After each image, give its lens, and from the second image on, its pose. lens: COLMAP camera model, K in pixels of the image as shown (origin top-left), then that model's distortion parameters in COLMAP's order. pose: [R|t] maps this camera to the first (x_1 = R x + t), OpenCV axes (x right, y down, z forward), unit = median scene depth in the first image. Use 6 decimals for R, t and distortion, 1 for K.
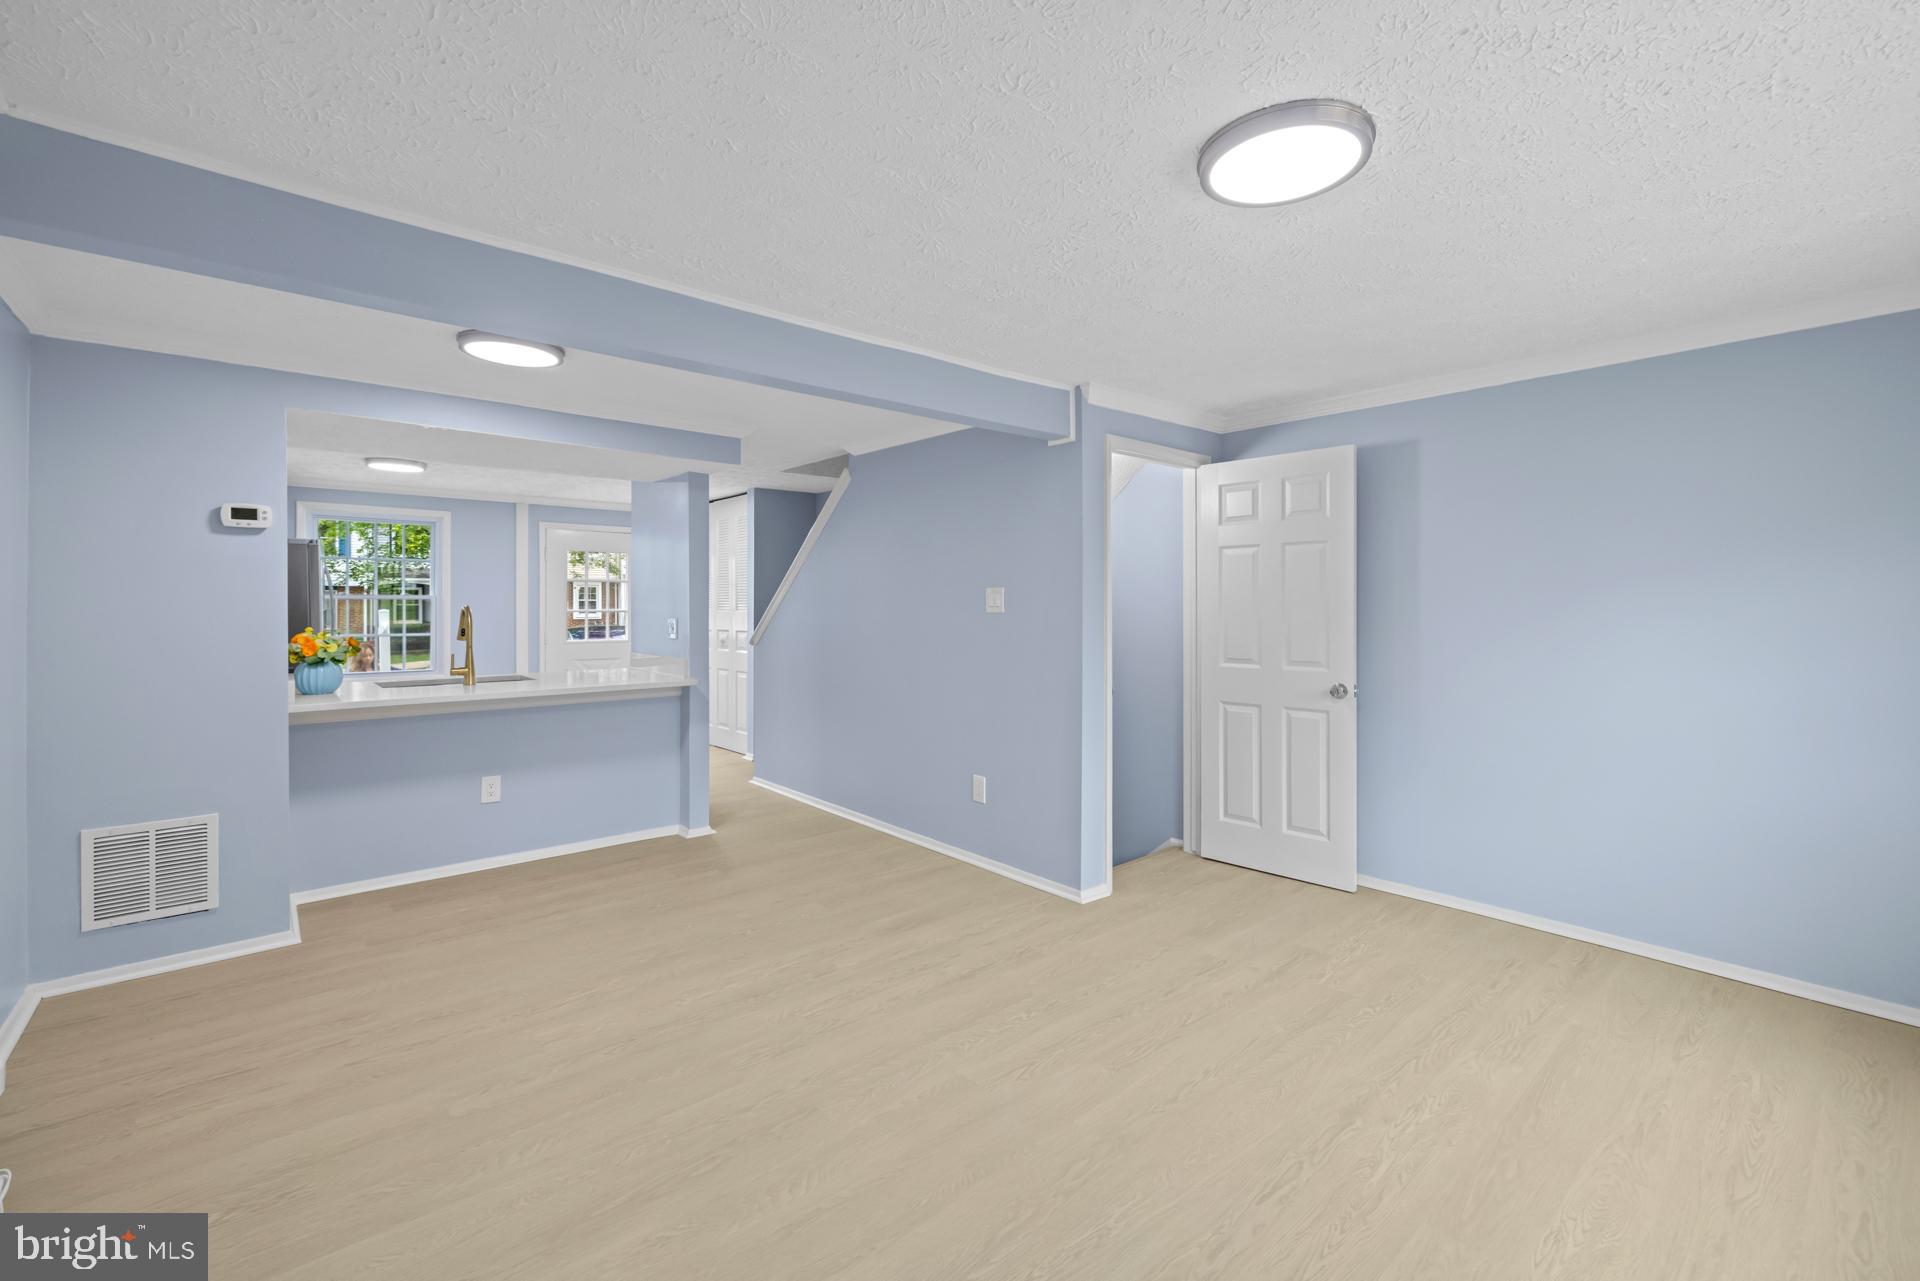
lens RADIAL K [[821.8, 0, 960.7], [0, 821.8, 605.6], [0, 0, 1]] dist [-0.001655, 0.000325]
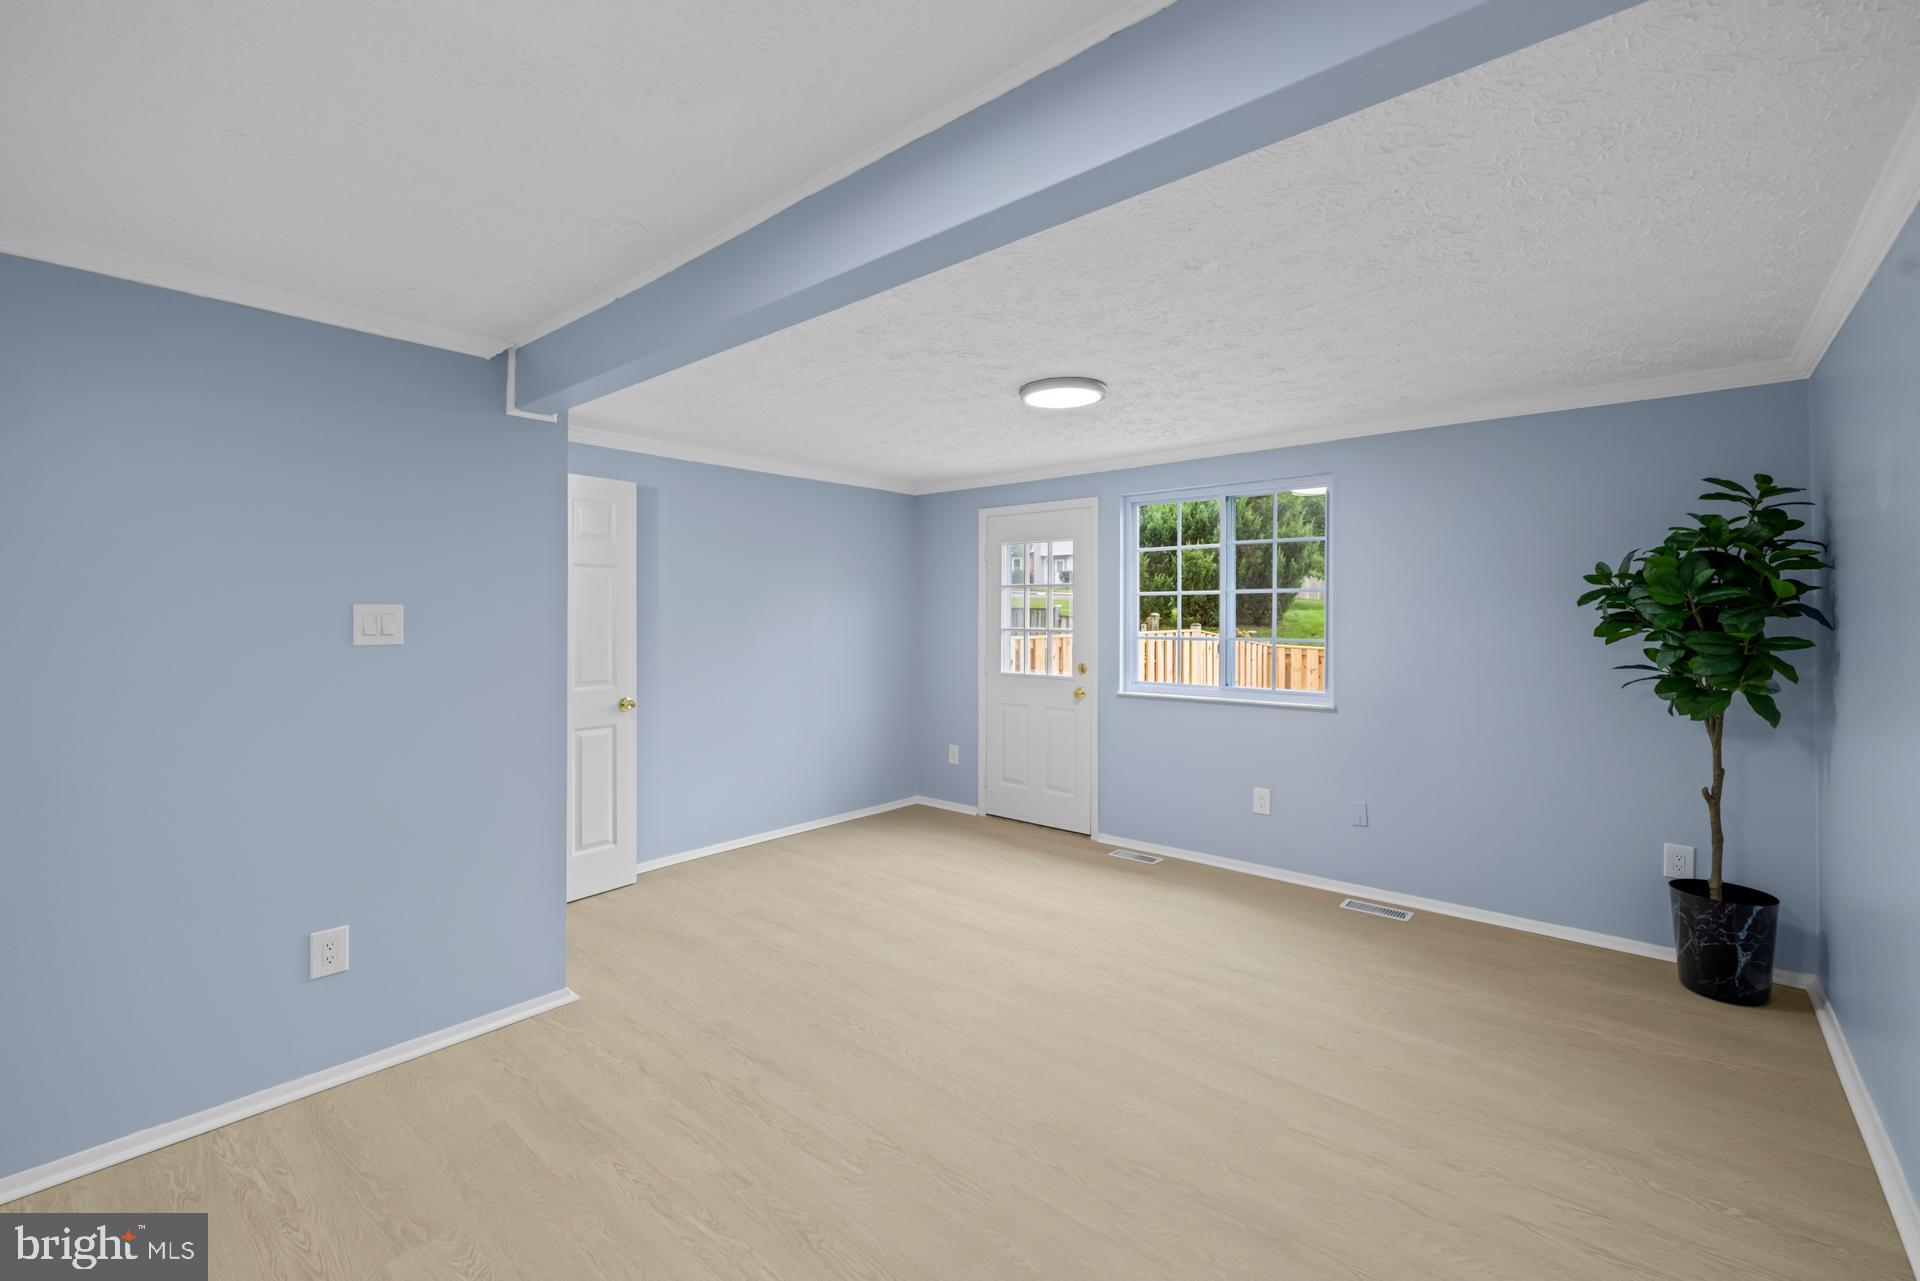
lens RADIAL K [[812.1, 0, 957.7], [0, 812.1, 622.5], [0, 0, 1]] dist [-0.000747, -0.000060]
pose [[-0.151670, -0.009342, 0.988387, -0.630321], [-0.004299, 0.999952, 0.008792, -0.015348], [-0.988422, -0.002915, -0.151703, 0.679169]]
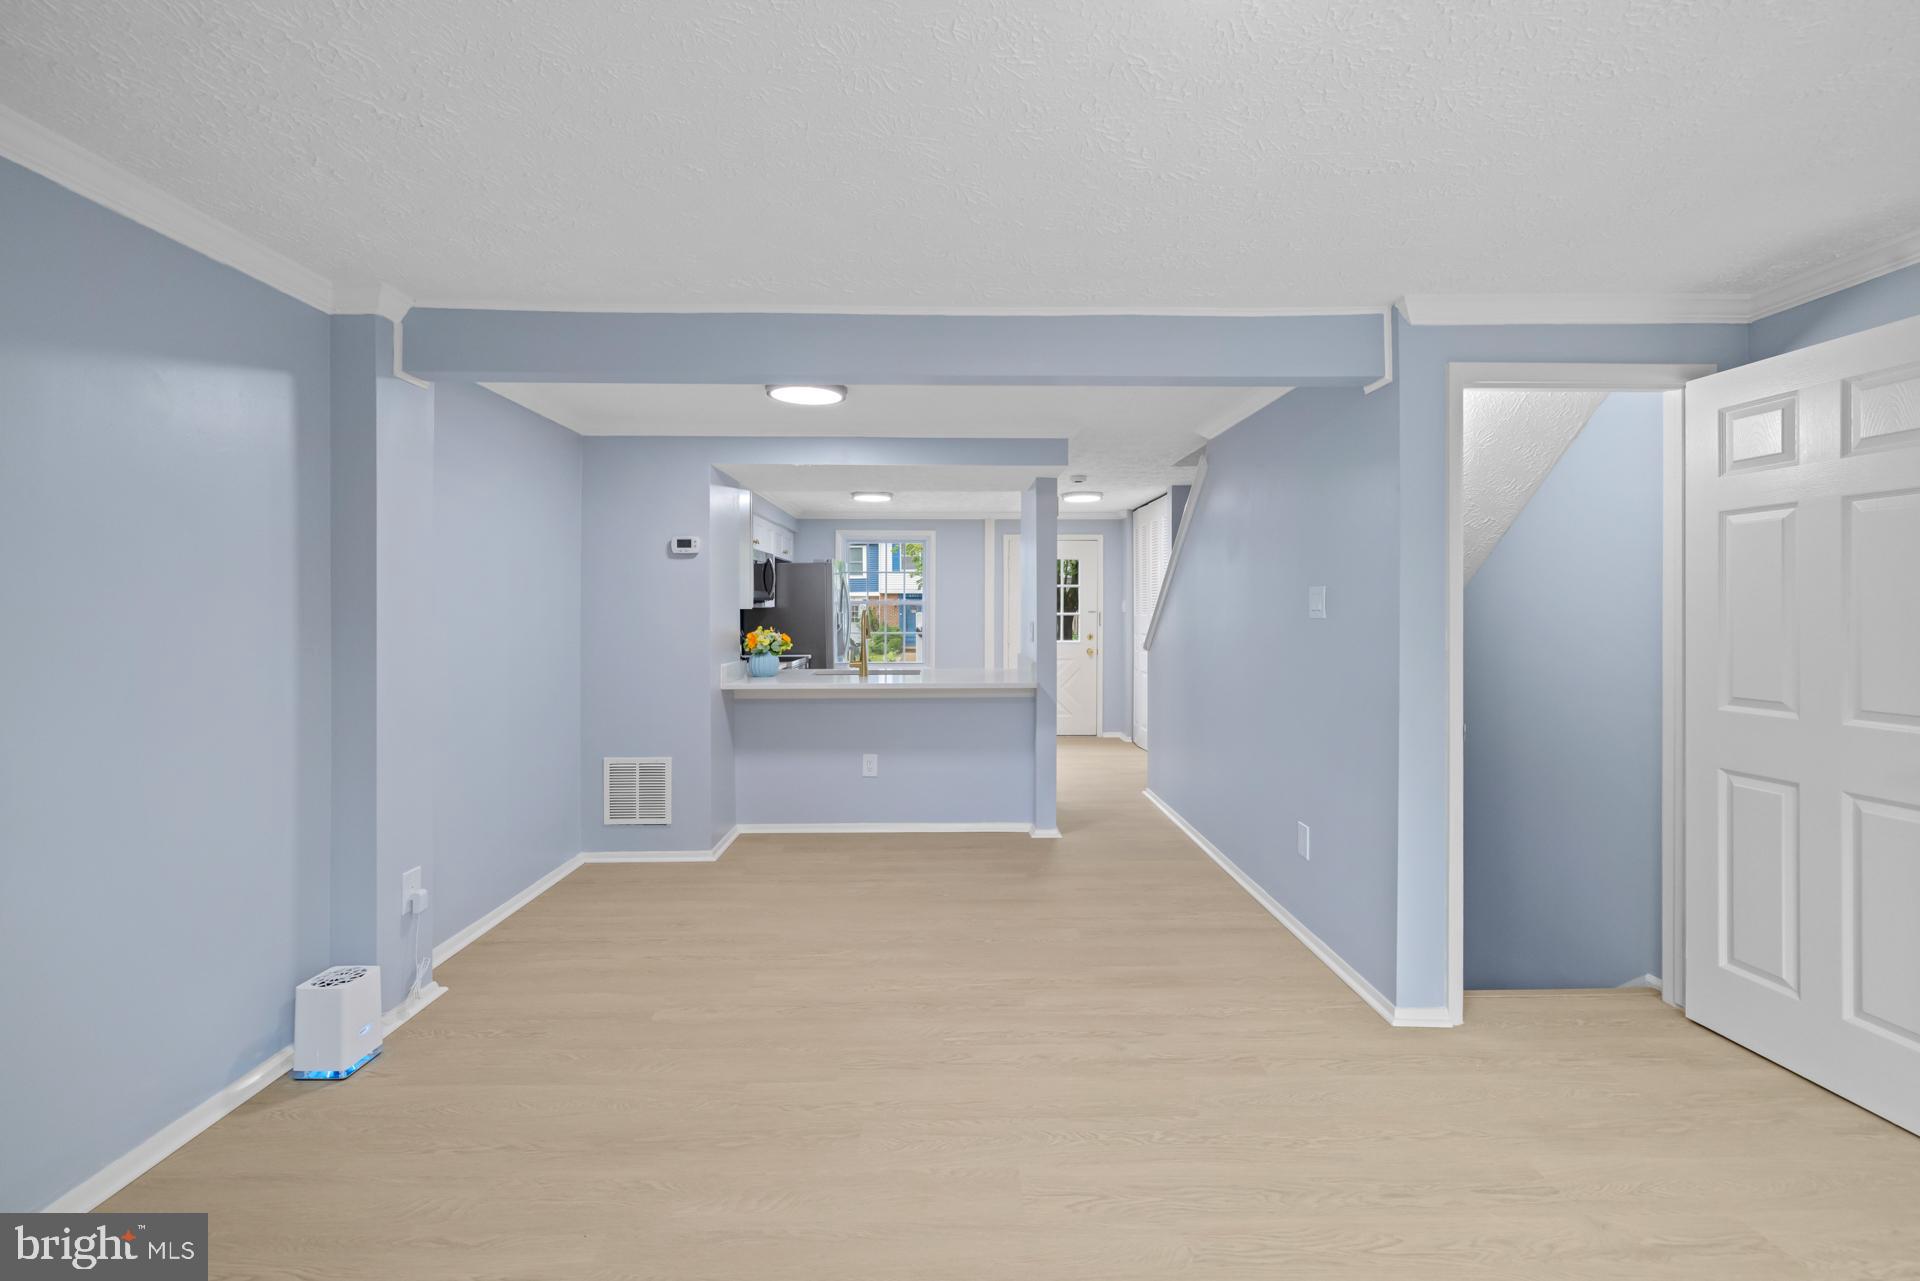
lens RADIAL K [[815.5, 0, 946.2], [0, 815.5, 610.9], [0, 0, 1]] dist [-0.001126, 0.000316]
pose [[0.762814, 0.001010, -0.646617, 0.279078], [0.000675, 0.999997, 0.002358, -0.000818], [0.646618, -0.002235, 0.762811, 0.185016]]
